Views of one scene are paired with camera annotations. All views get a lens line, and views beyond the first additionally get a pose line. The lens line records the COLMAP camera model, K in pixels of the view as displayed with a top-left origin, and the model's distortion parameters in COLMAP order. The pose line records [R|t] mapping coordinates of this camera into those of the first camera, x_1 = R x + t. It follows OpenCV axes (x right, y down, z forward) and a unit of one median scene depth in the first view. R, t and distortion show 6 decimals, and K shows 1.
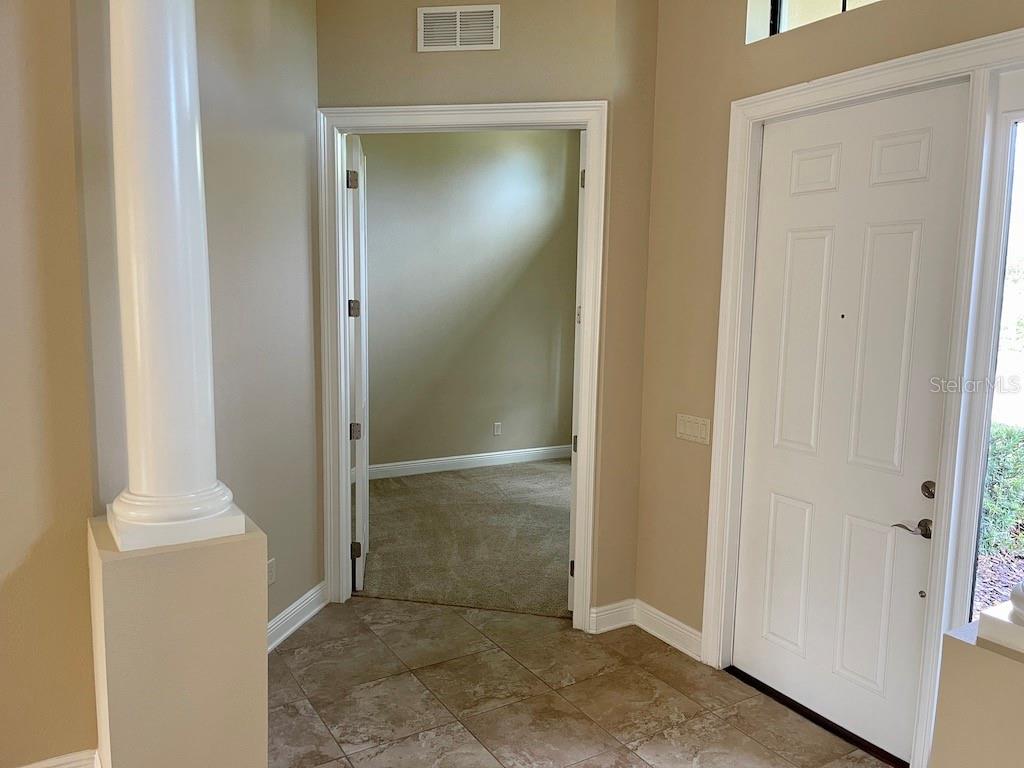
lens RADIAL K [[771.6, 0, 512.0], [0, 771.6, 384.0], [0, 0, 1]] dist [0.086228, 0.001337]
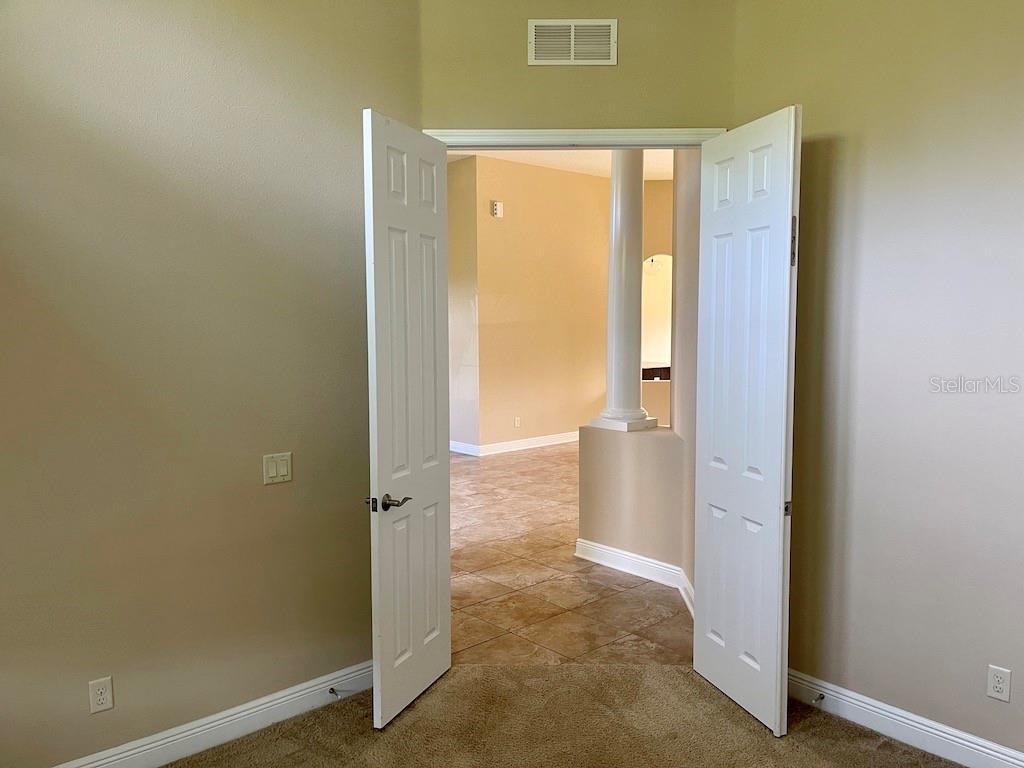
lens RADIAL K [[771.6, 0, 512.0], [0, 771.6, 384.0], [0, 0, 1]] dist [0.086228, 0.001337]
pose [[-0.984374, -0.002575, -0.176072, 0.199939], [-0.038120, 0.979298, 0.198801, -0.263183], [0.171915, 0.202407, -0.964094, 2.230554]]
